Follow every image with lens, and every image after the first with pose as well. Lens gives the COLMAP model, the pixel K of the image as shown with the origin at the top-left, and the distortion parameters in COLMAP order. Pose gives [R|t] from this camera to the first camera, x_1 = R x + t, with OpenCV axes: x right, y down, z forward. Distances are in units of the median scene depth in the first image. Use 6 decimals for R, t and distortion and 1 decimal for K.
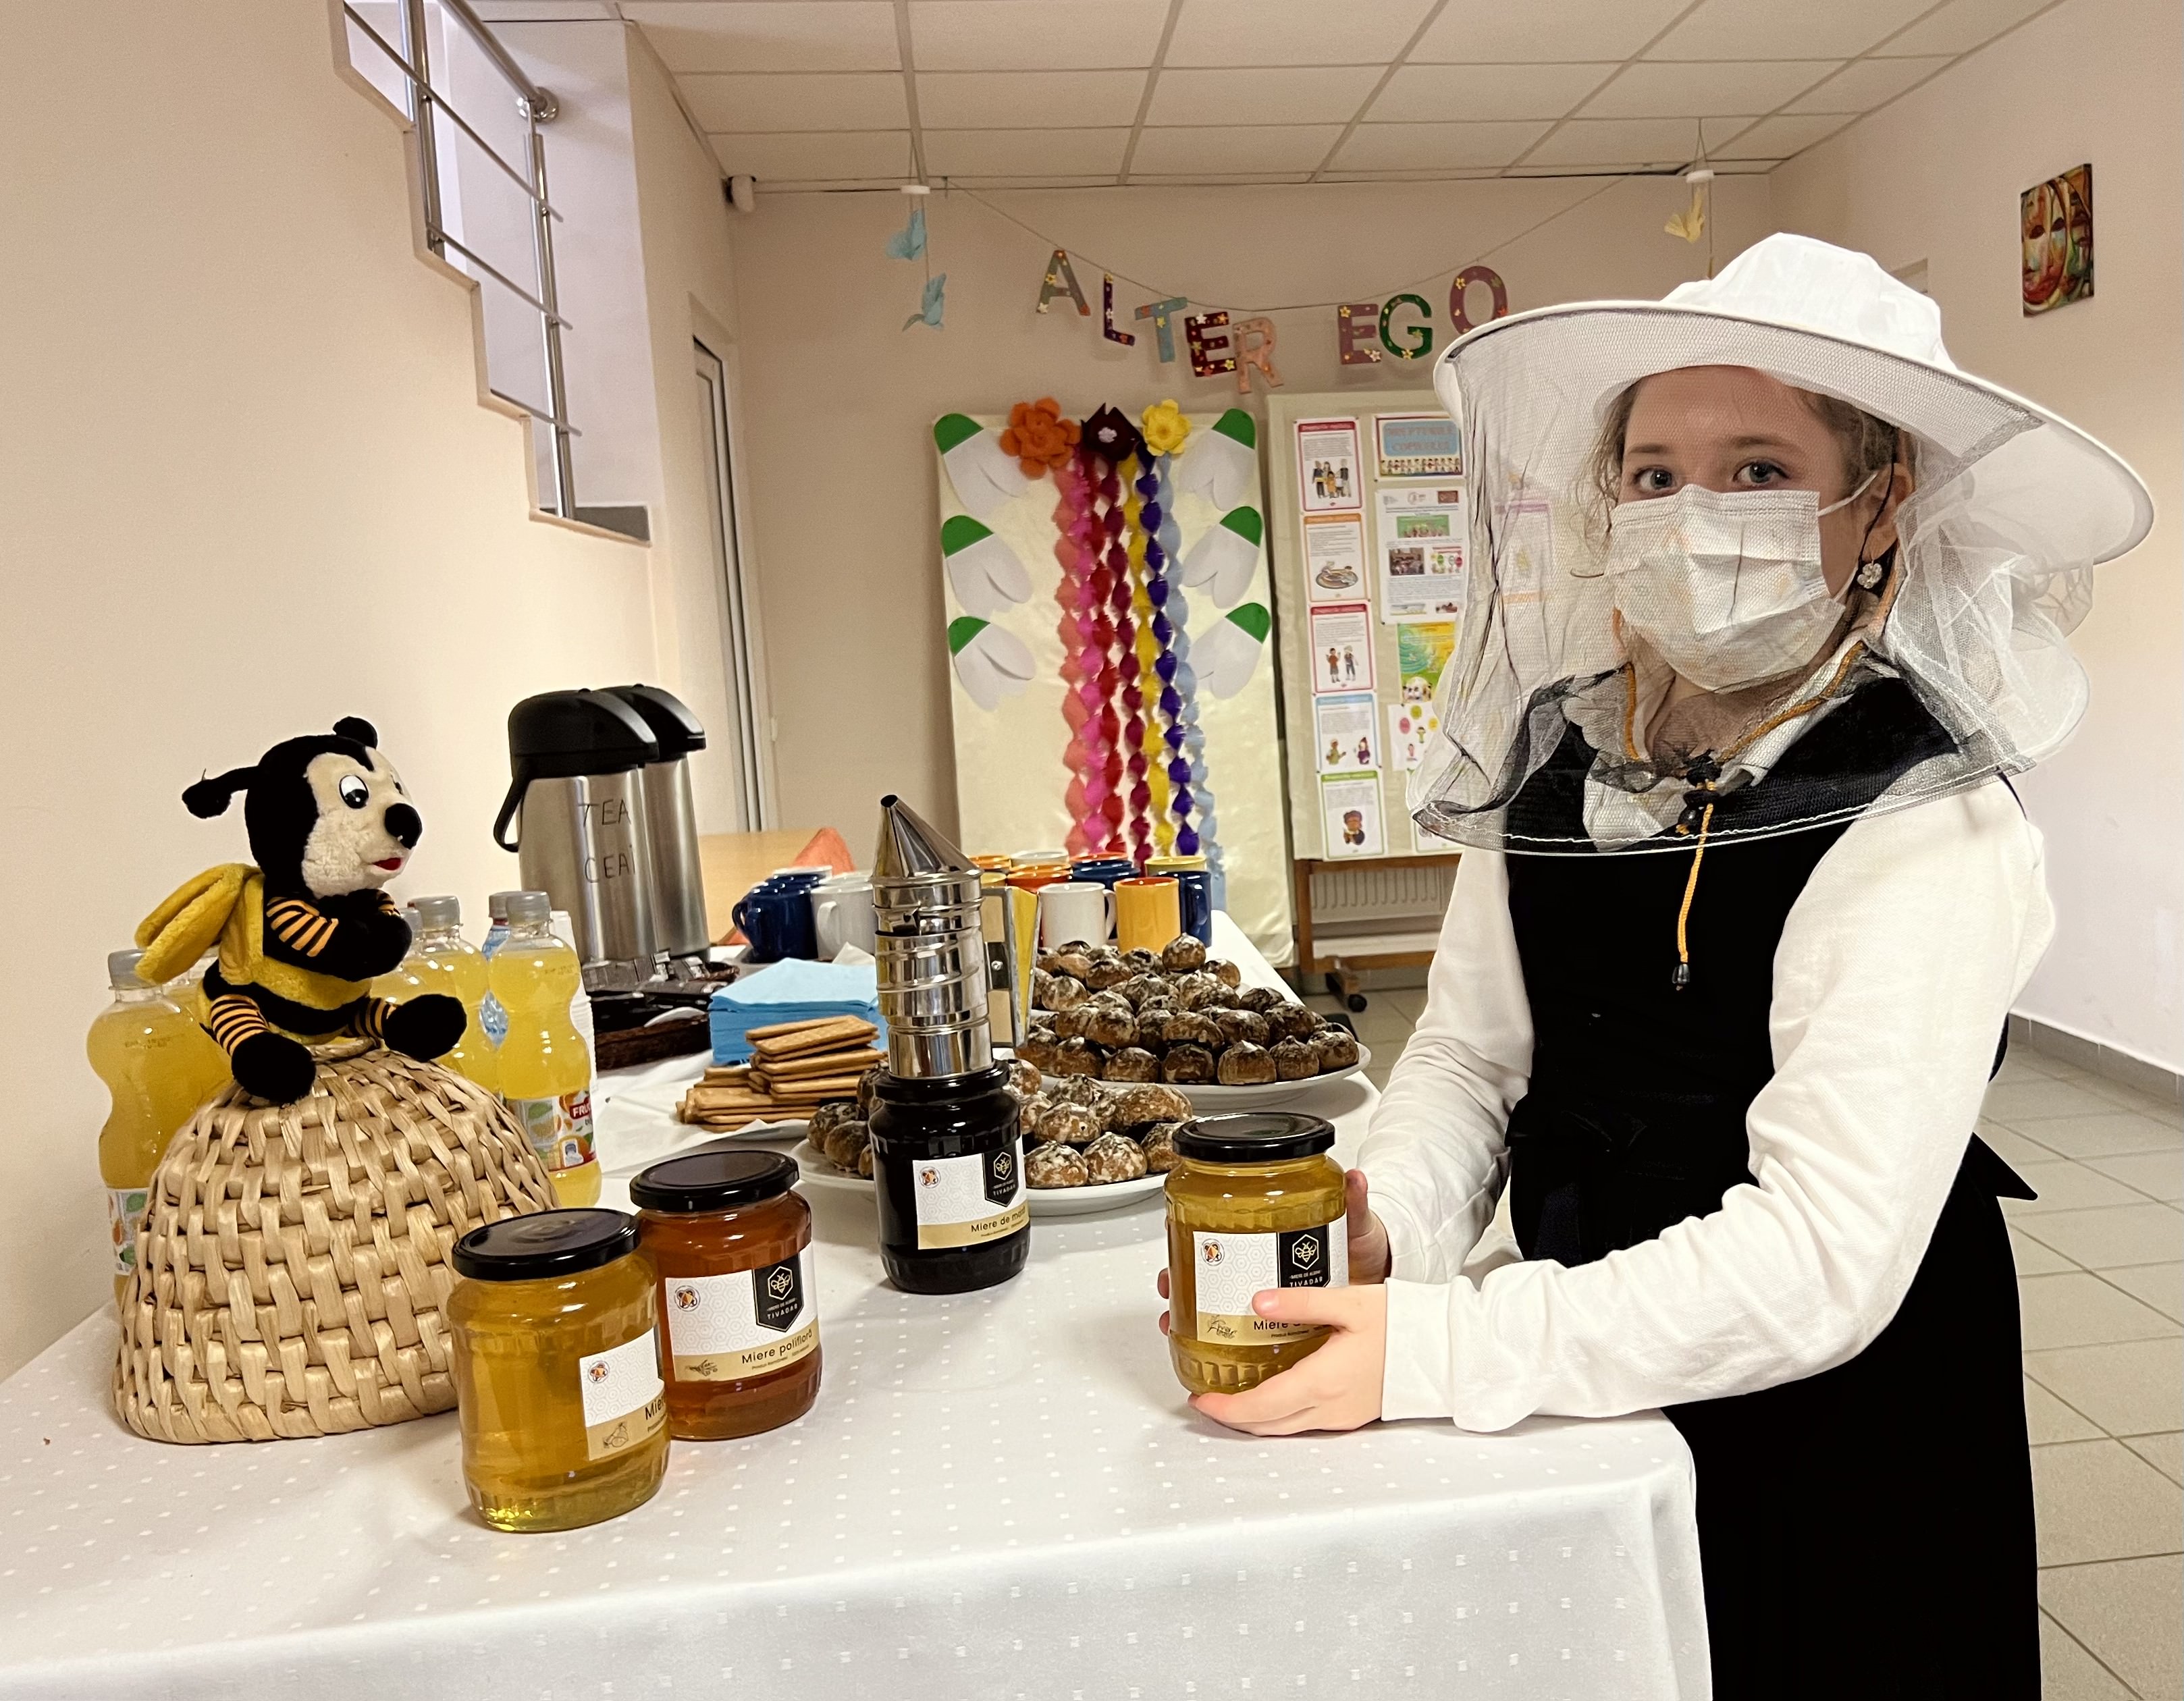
lens RADIAL K [[2066.3, 0, 1328.2], [0, 2066.3, 995.4], [0, 0, 1]] dist [0.011472, 0.000000]
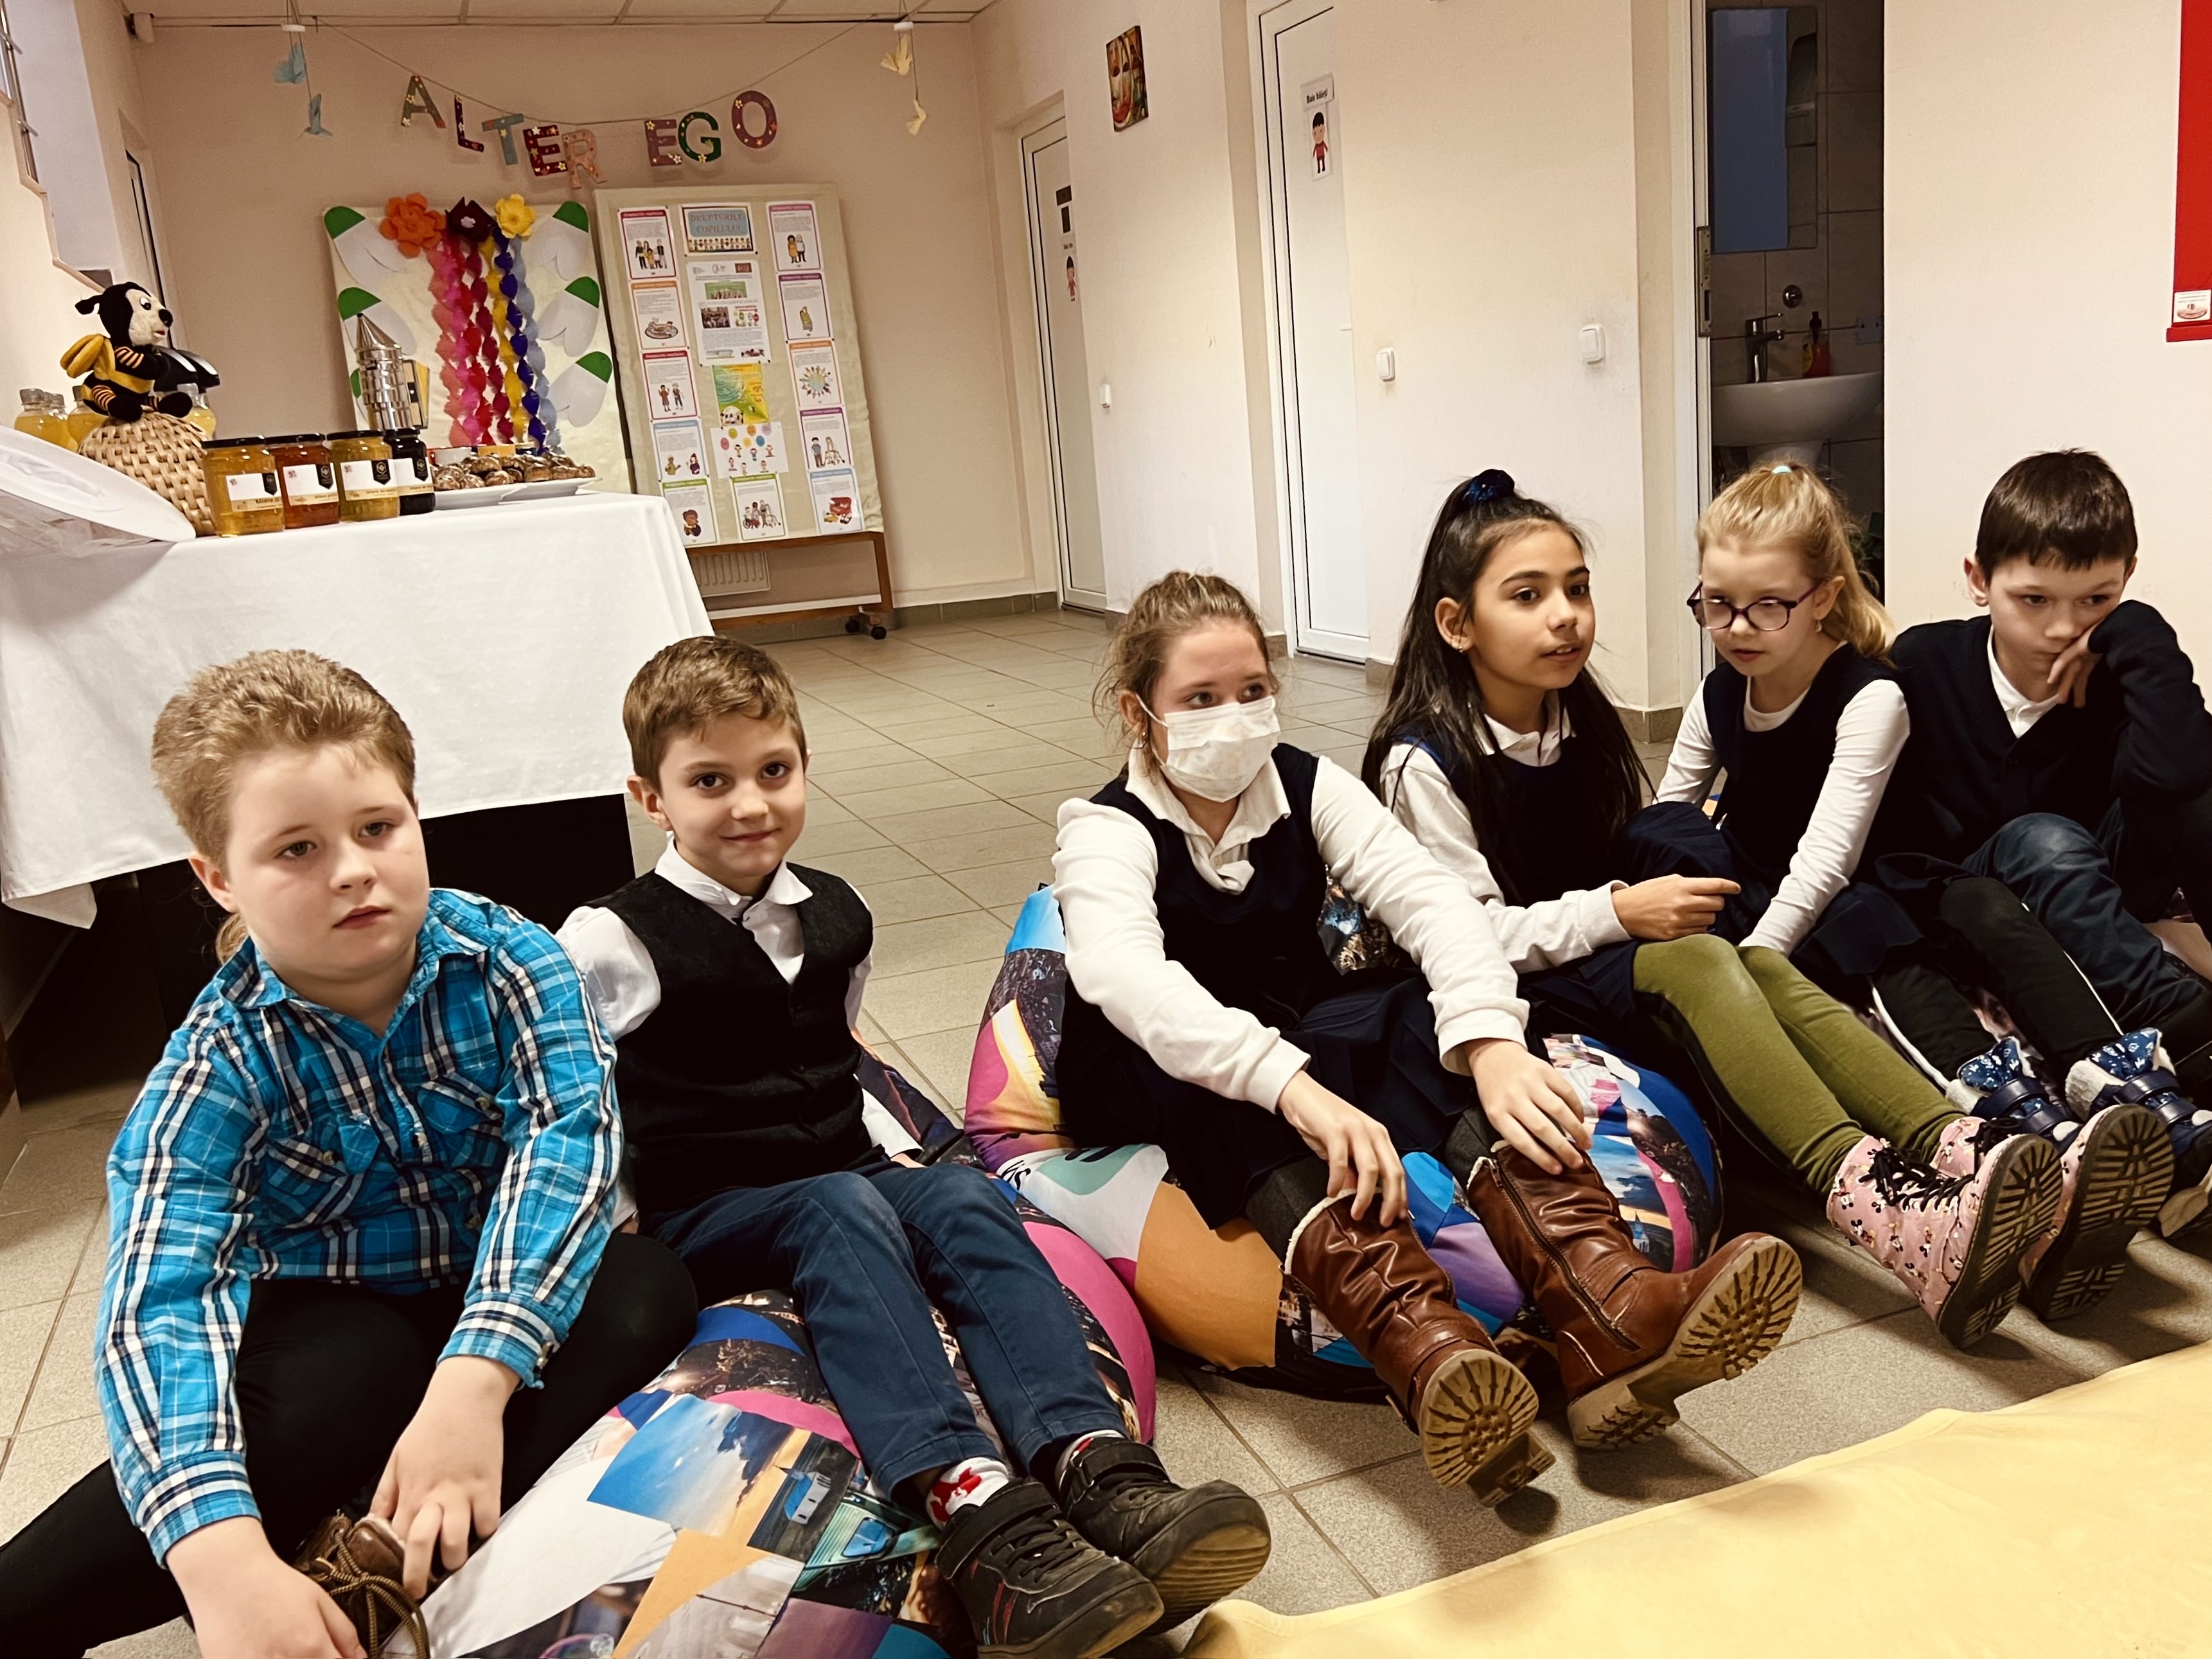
lens RADIAL K [[1933.2, 0, 1178.7], [0, 1933.2, 864.7], [0, 0, 1]] dist [0.018443, -0.023130]
pose [[0.974184, -0.078167, 0.211790, 0.037118], [0.069077, 0.996358, 0.049995, 0.096946], [-0.214926, -0.034075, 0.976036, -0.284252]]
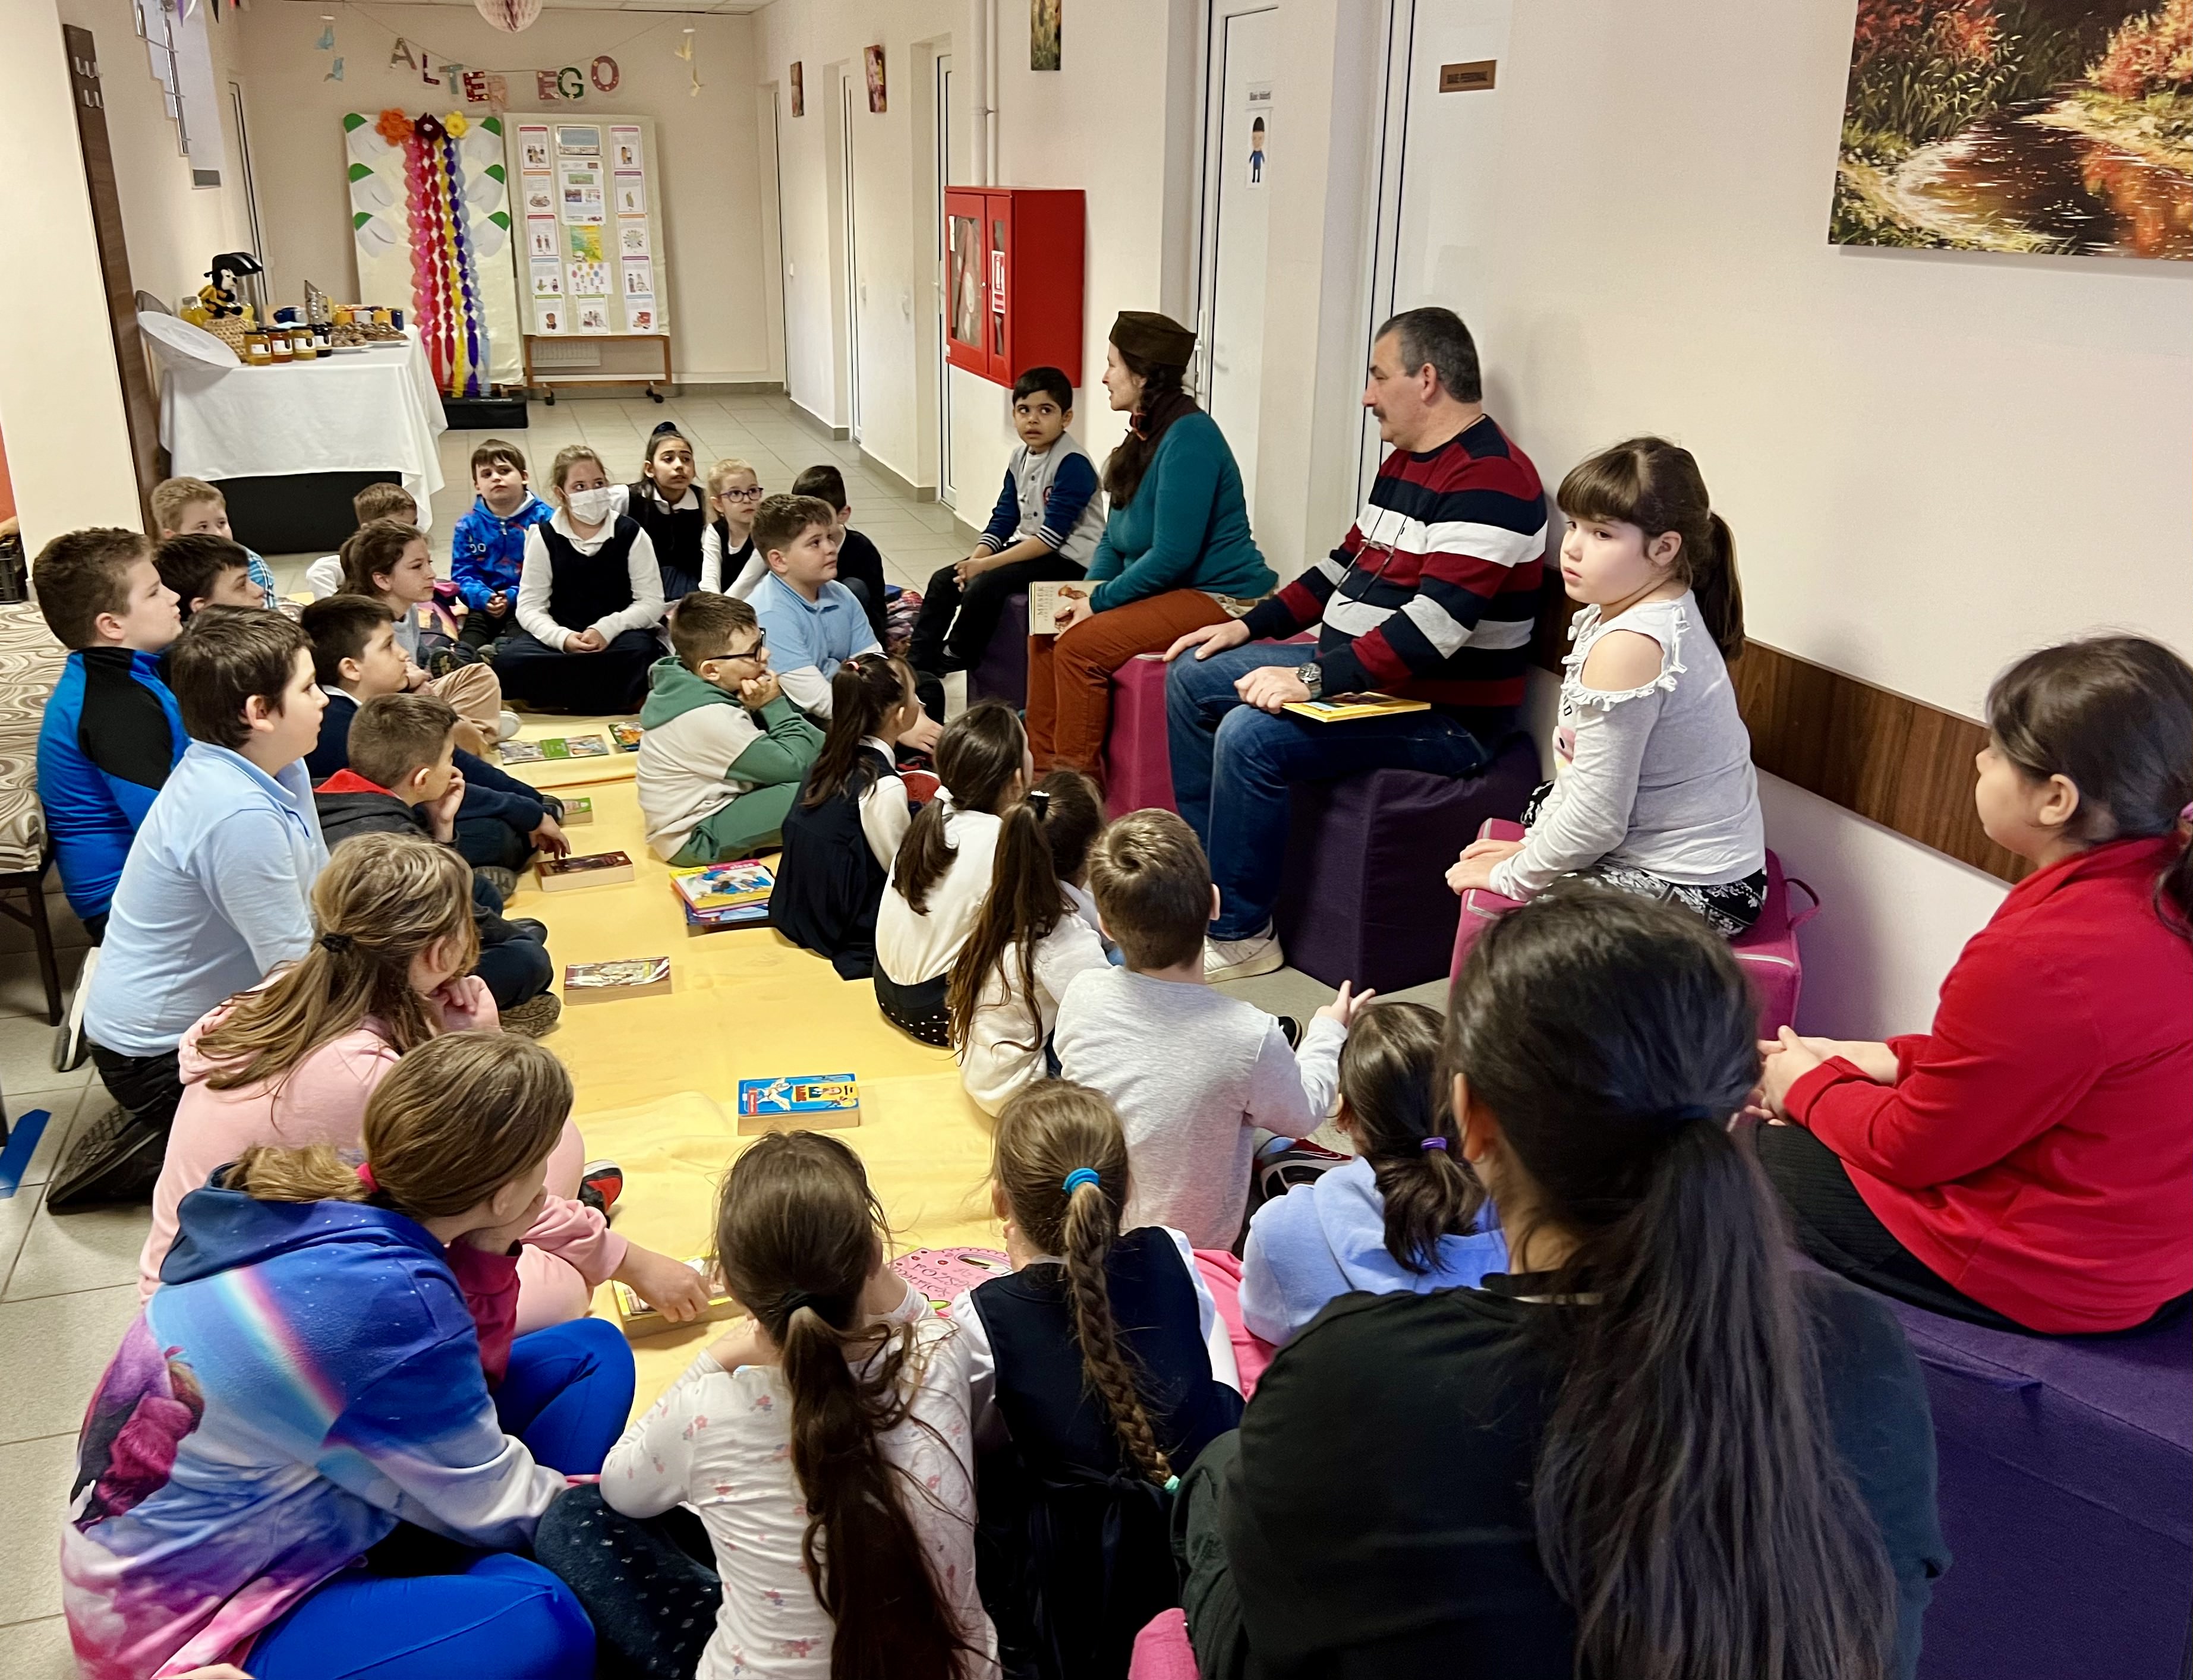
lens RADIAL K [[1694.7, 0, 1049.1], [0, 1694.7, 814.8], [0, 0, 1]] dist [-0.011843, -0.024930]
pose [[0.984954, -0.004566, 0.172759, 0.222248], [-0.025583, 0.984785, 0.171886, 0.113550], [-0.170915, -0.173720, 0.969850, -0.924859]]
